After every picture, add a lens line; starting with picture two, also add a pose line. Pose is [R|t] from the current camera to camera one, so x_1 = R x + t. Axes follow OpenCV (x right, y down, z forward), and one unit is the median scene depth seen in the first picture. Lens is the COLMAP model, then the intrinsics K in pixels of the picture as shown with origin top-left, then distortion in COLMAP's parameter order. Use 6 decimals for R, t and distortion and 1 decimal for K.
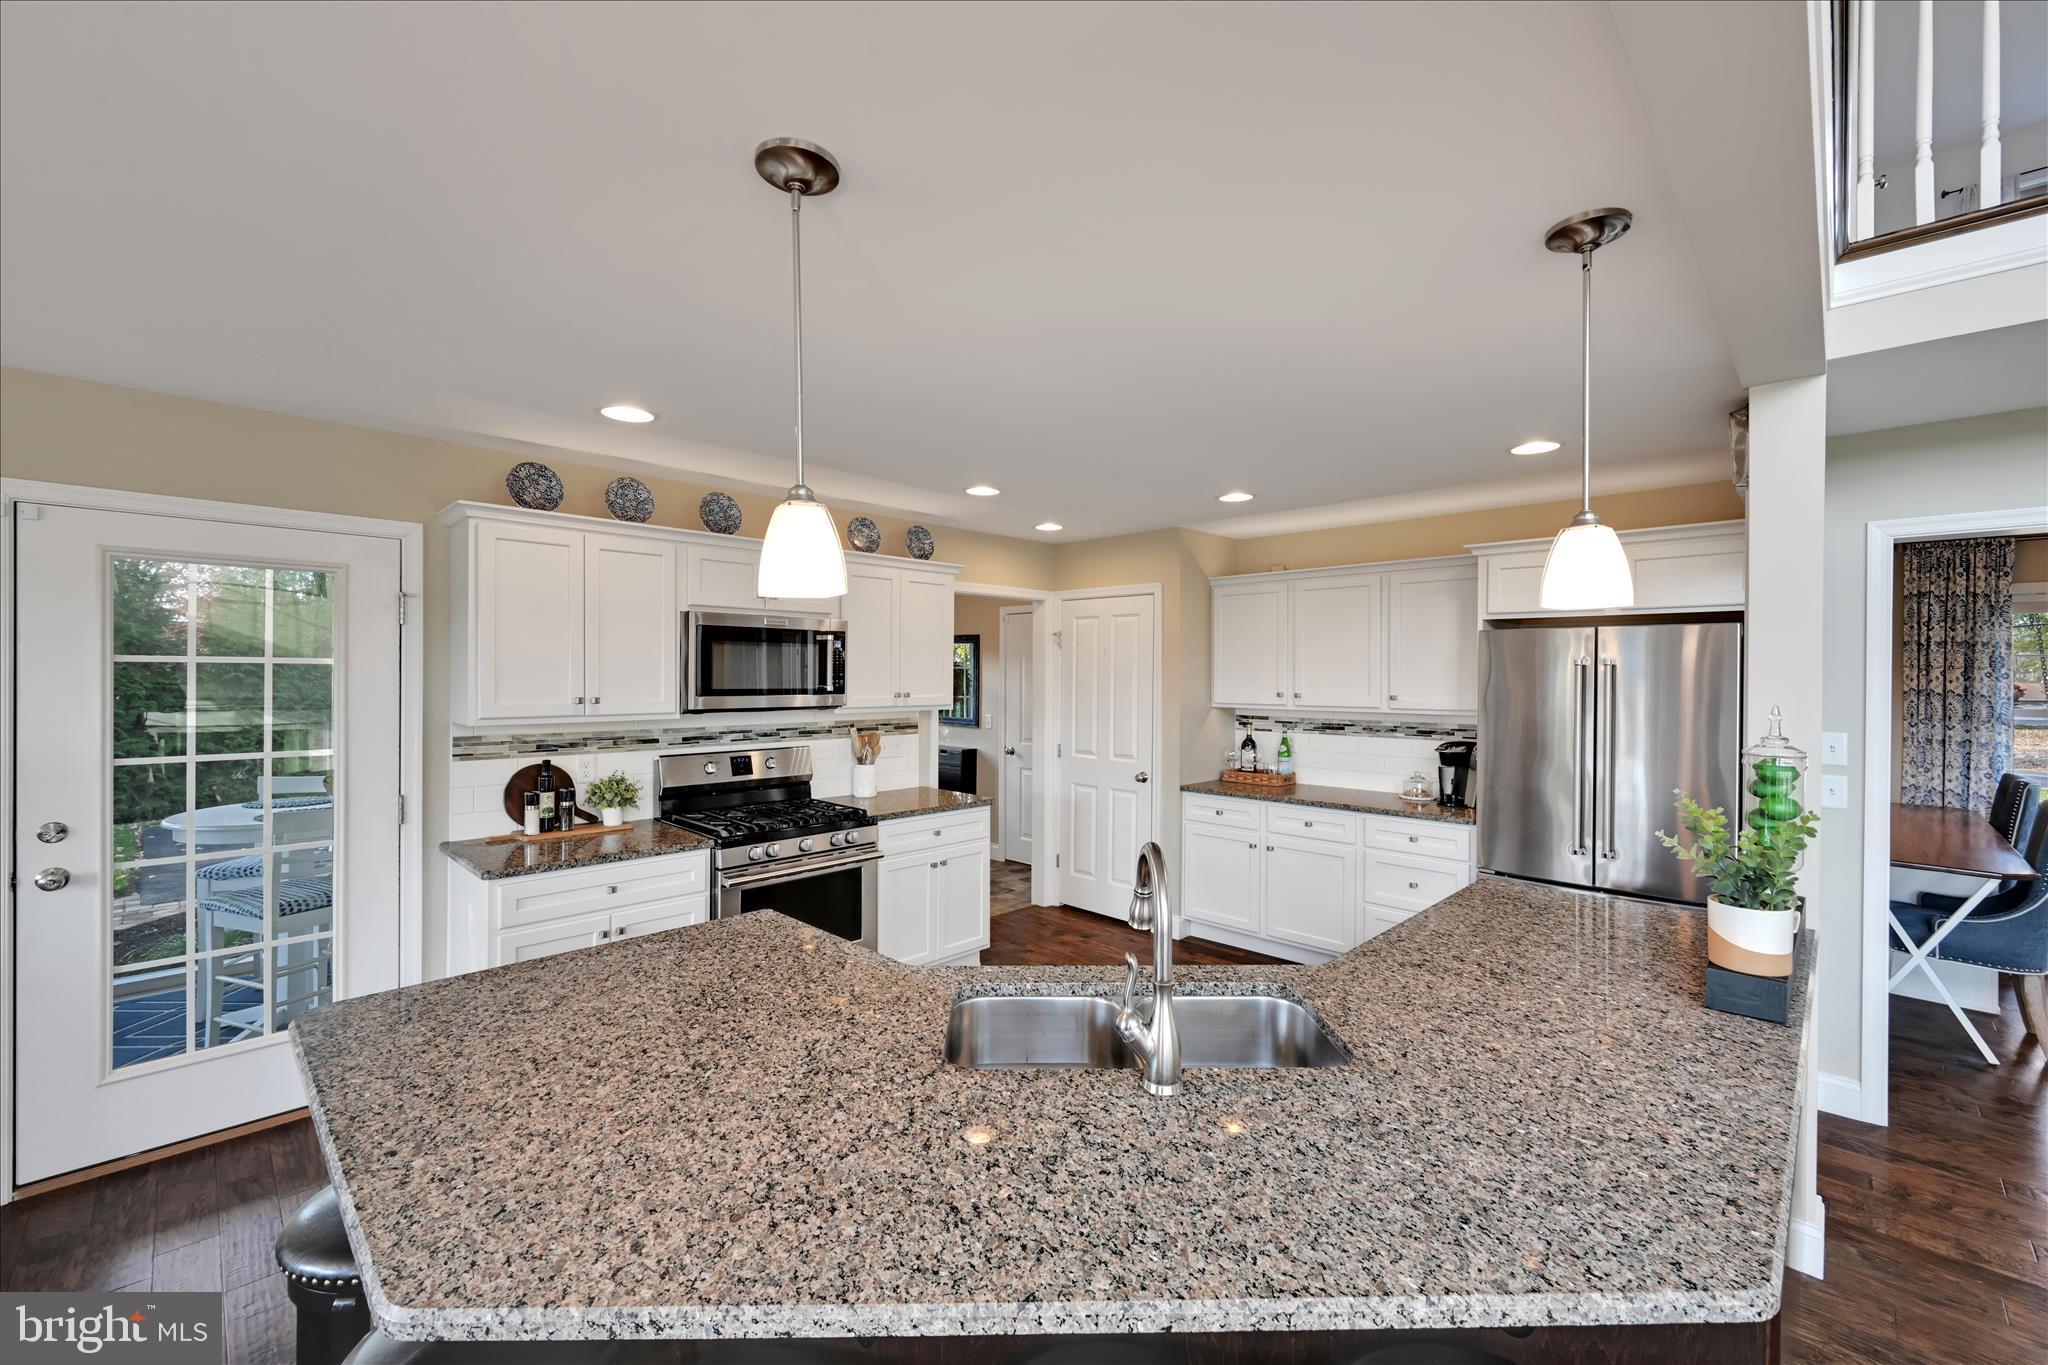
lens RADIAL K [[805.1, 0, 1006.9], [0, 805.1, 684.5], [0, 0, 1]] dist [-0.001416, 0.000146]
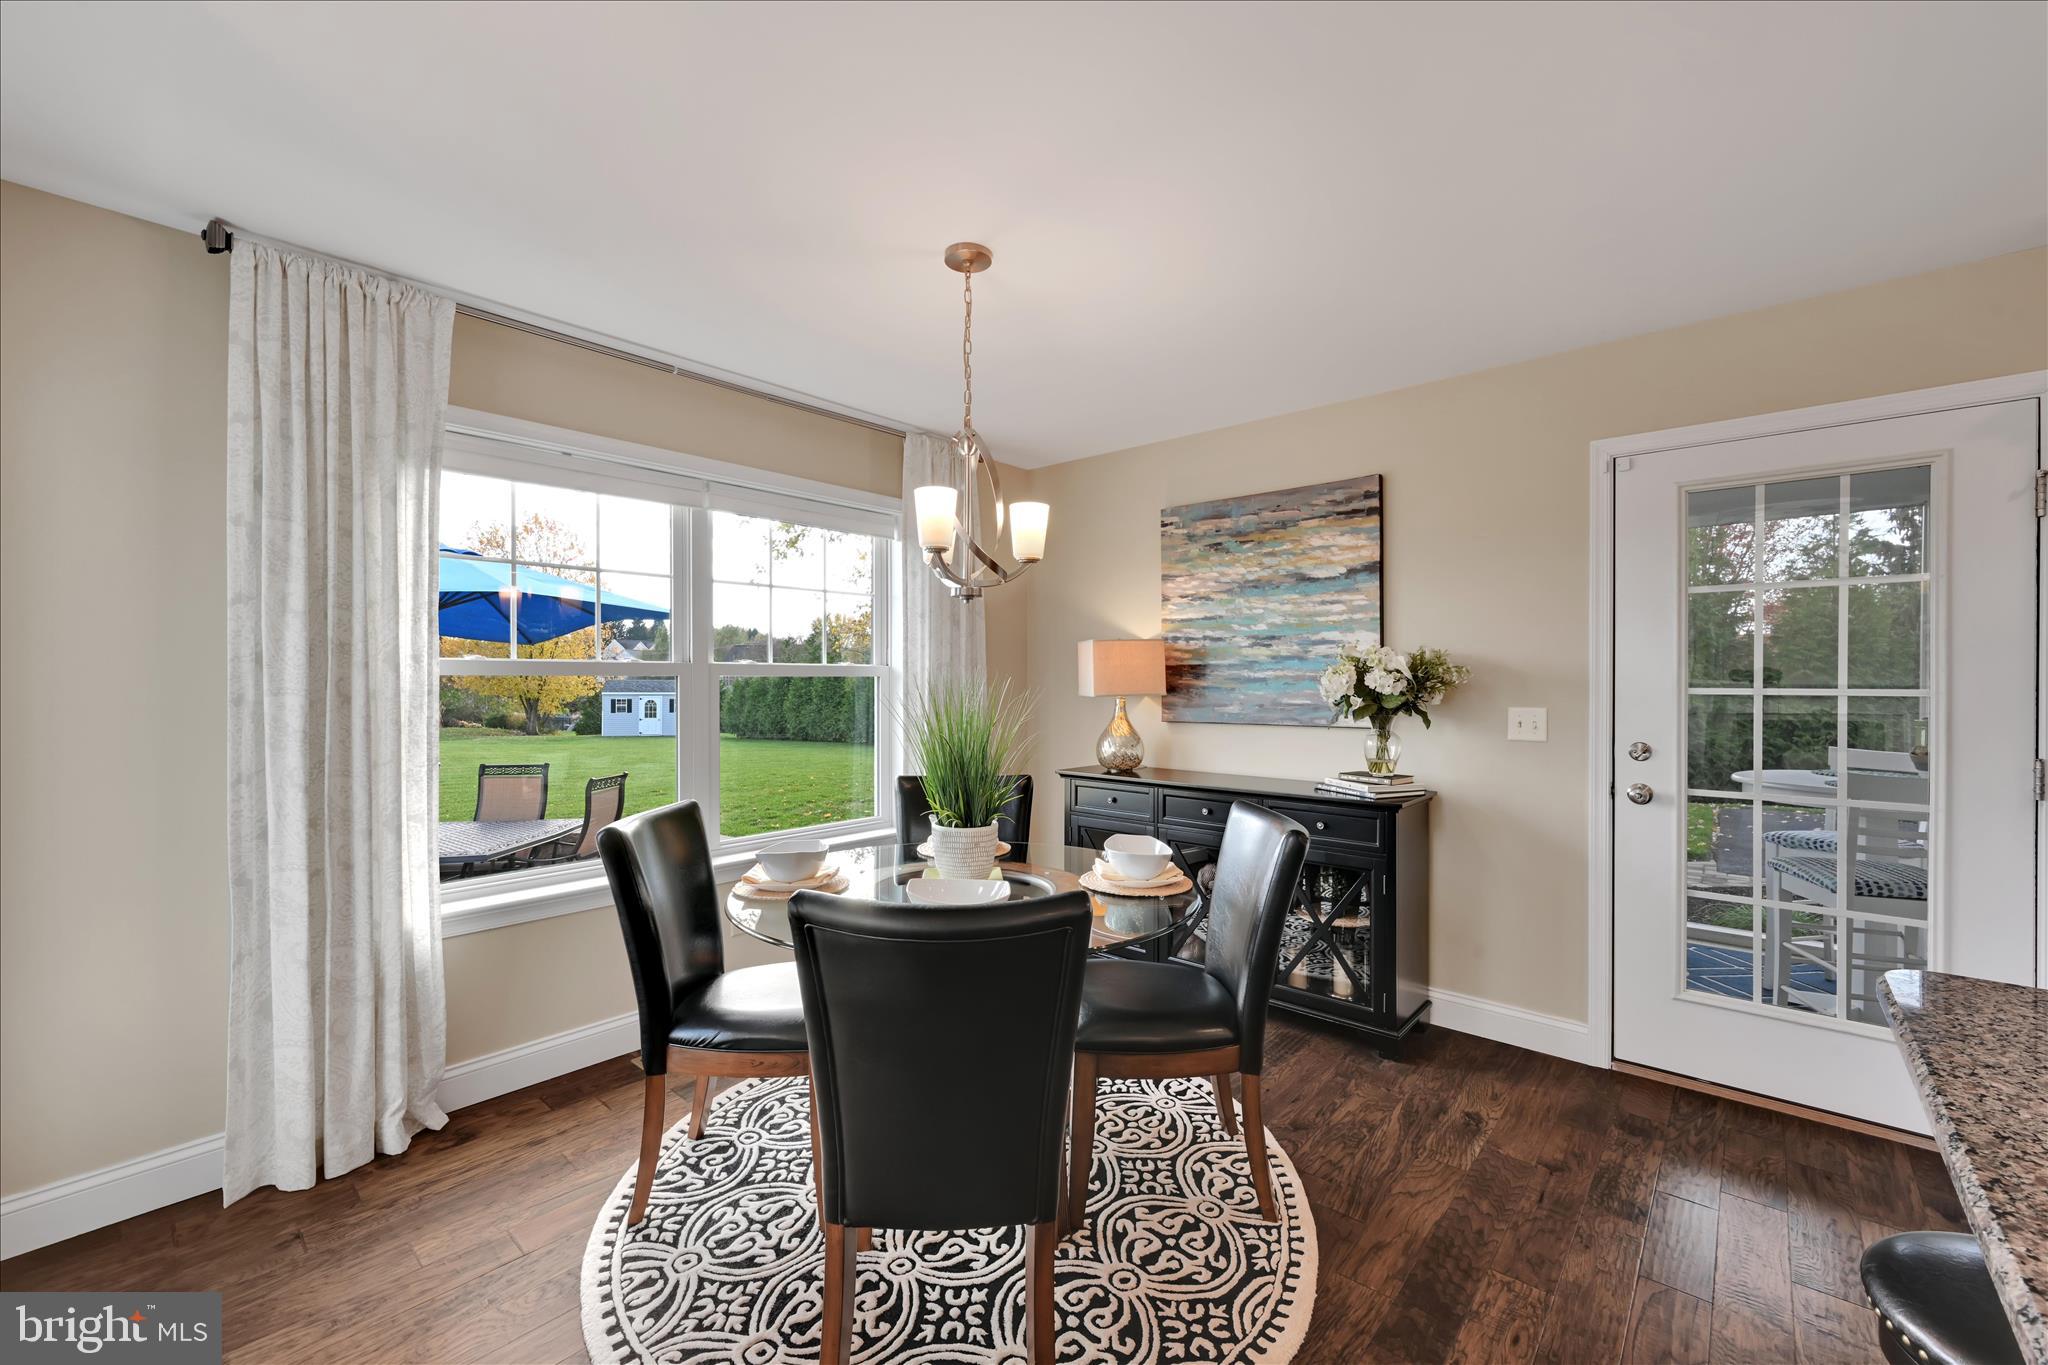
lens RADIAL K [[805.1, 0, 1035.8], [0, 805.1, 677.1], [0, 0, 1]] dist [-0.001416, 0.000146]
pose [[0.044394, -0.008620, -0.998977, -0.077107], [-0.009437, 0.999915, -0.009048, 0.066450], [0.998970, 0.009829, 0.044309, 0.078545]]
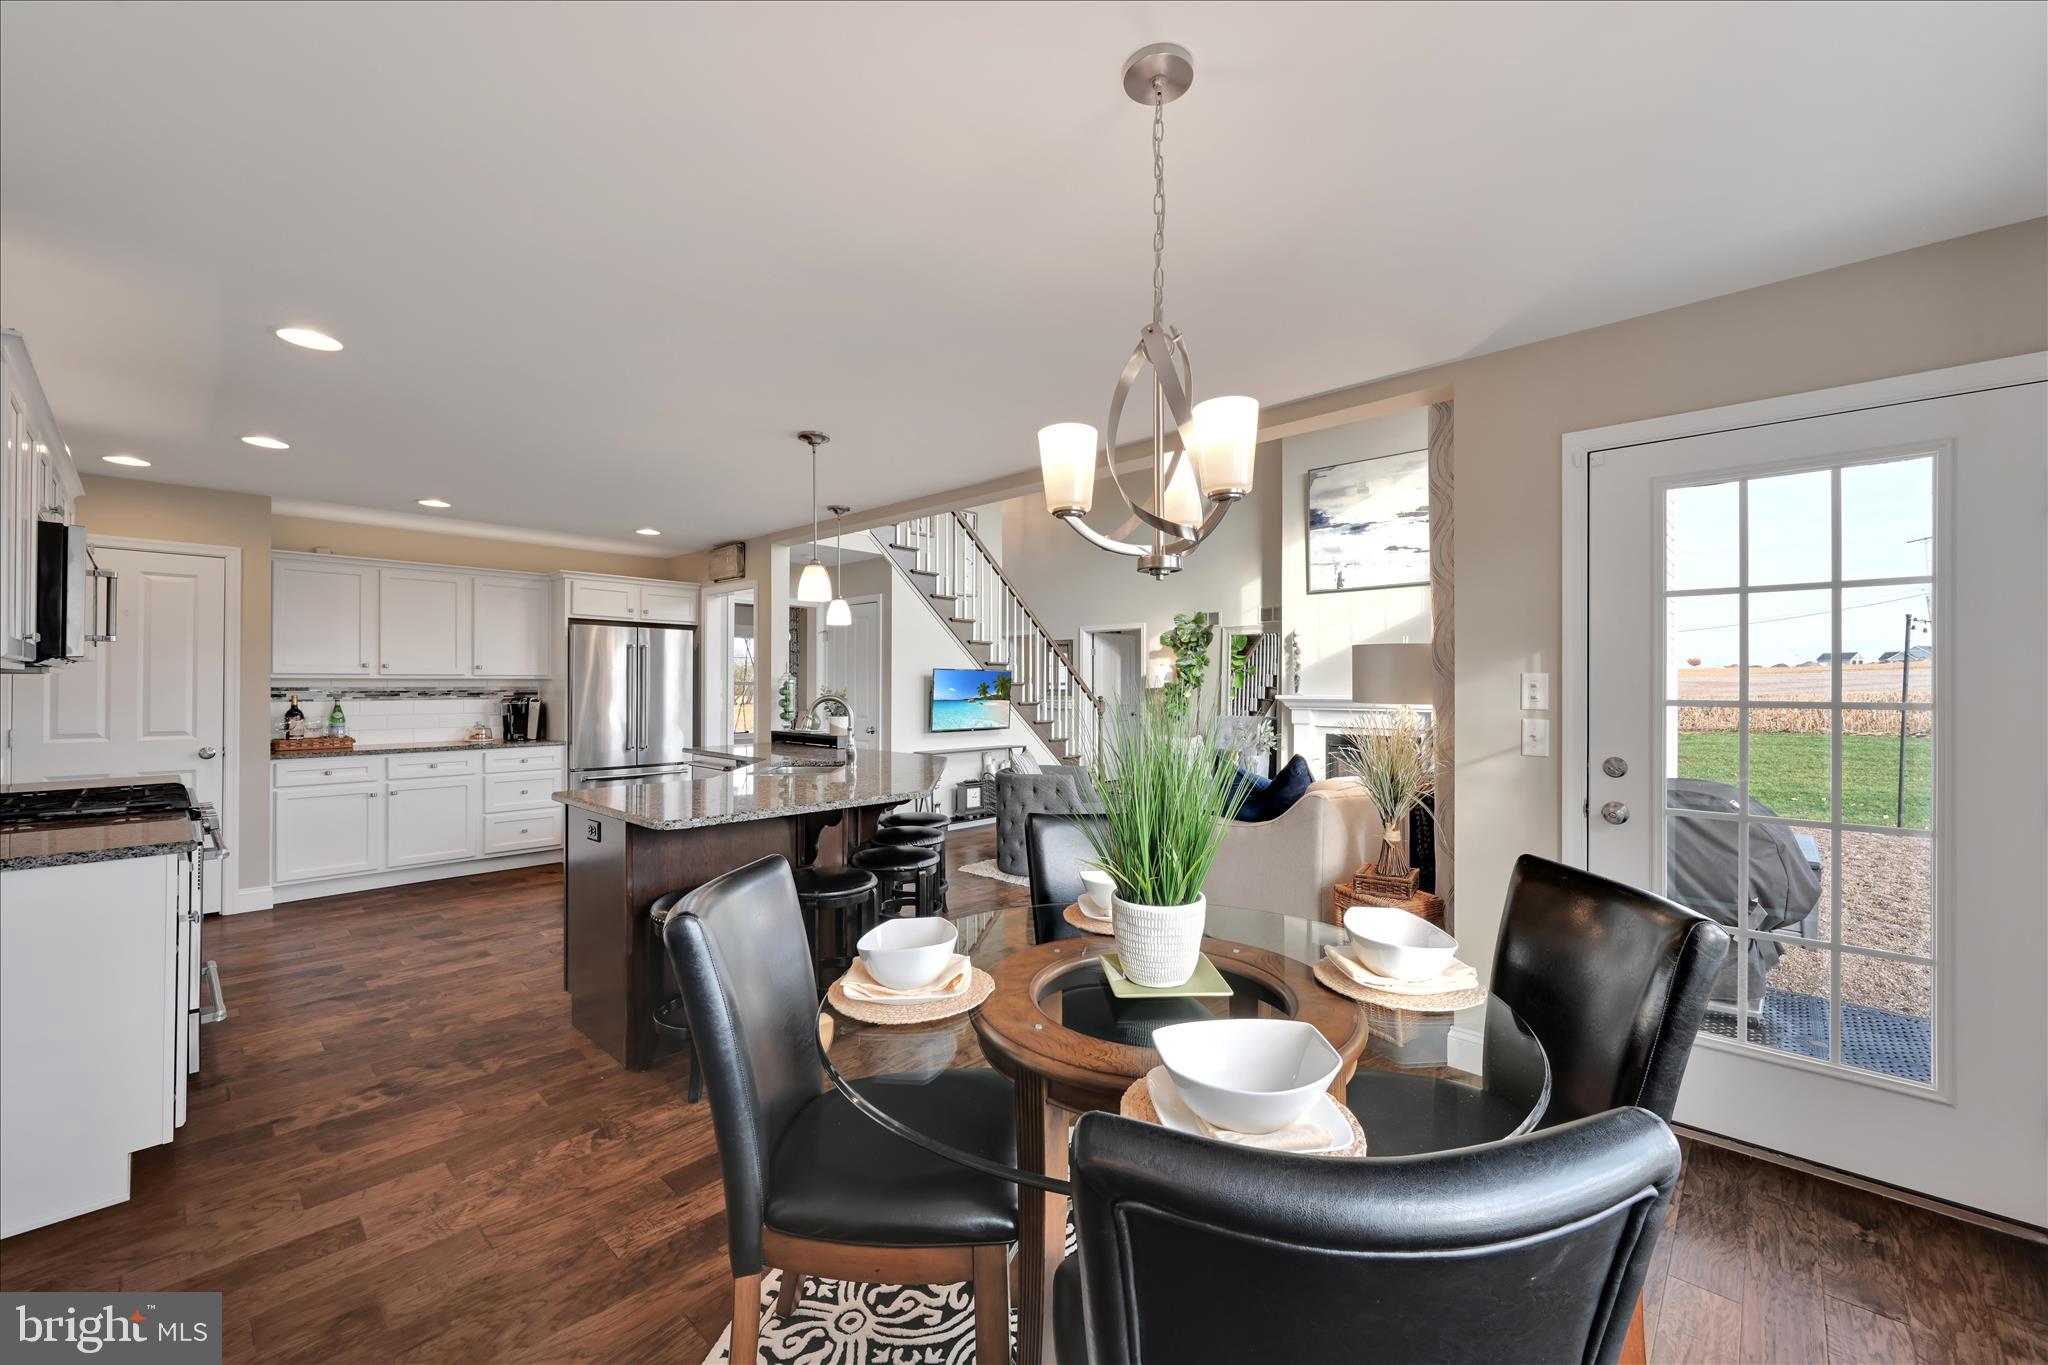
lens RADIAL K [[805.1, 0, 1023.9], [0, 805.1, 685.3], [0, 0, 1]] dist [-0.001416, 0.000146]
pose [[-0.024717, -0.008446, 0.999659, -1.043660], [0.012032, 0.999889, 0.008745, 0.053673], [-0.999622, 0.012244, -0.024612, 0.115158]]
